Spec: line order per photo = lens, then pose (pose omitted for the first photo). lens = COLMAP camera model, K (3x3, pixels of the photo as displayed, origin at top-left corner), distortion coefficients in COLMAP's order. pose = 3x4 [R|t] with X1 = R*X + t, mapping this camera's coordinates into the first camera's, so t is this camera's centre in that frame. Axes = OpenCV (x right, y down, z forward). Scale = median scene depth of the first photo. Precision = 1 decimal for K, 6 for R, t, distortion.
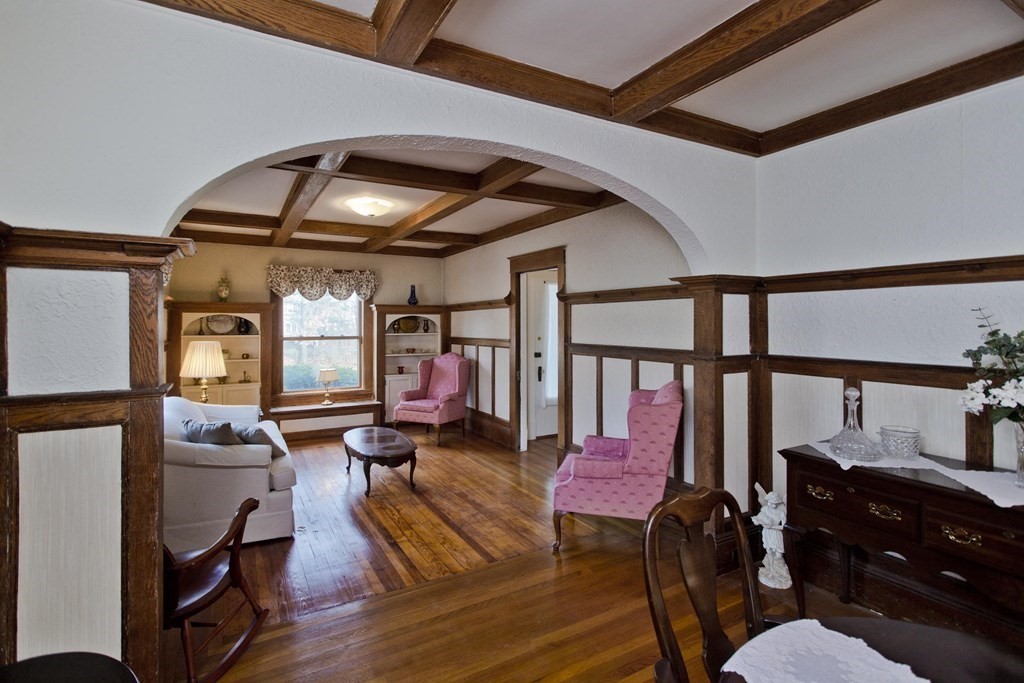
lens RADIAL K [[498.9, 0, 525.7], [0, 498.9, 327.0], [0, 0, 1]] dist [0.001822, 0.000267]
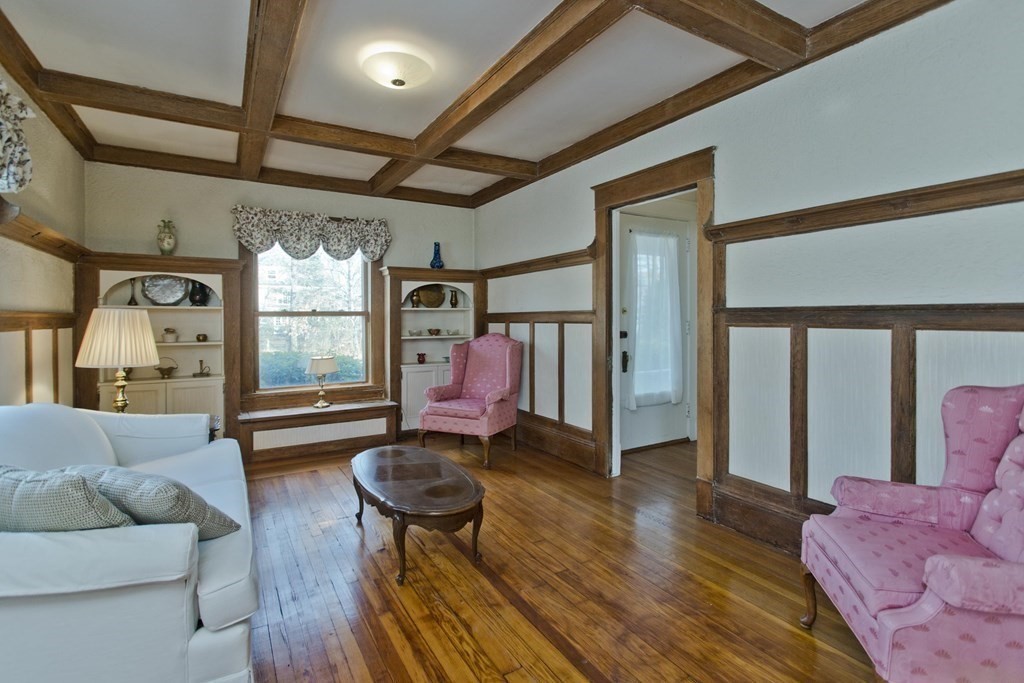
lens RADIAL K [[491.1, 0, 514.9], [0, 491.1, 323.6], [0, 0, 1]] dist [0.000400, 0.000814]
pose [[0.999983, -0.004994, 0.002903, -0.131108], [0.004977, 0.999969, 0.006095, 0.036241], [-0.002934, -0.006081, 0.999977, 0.318039]]
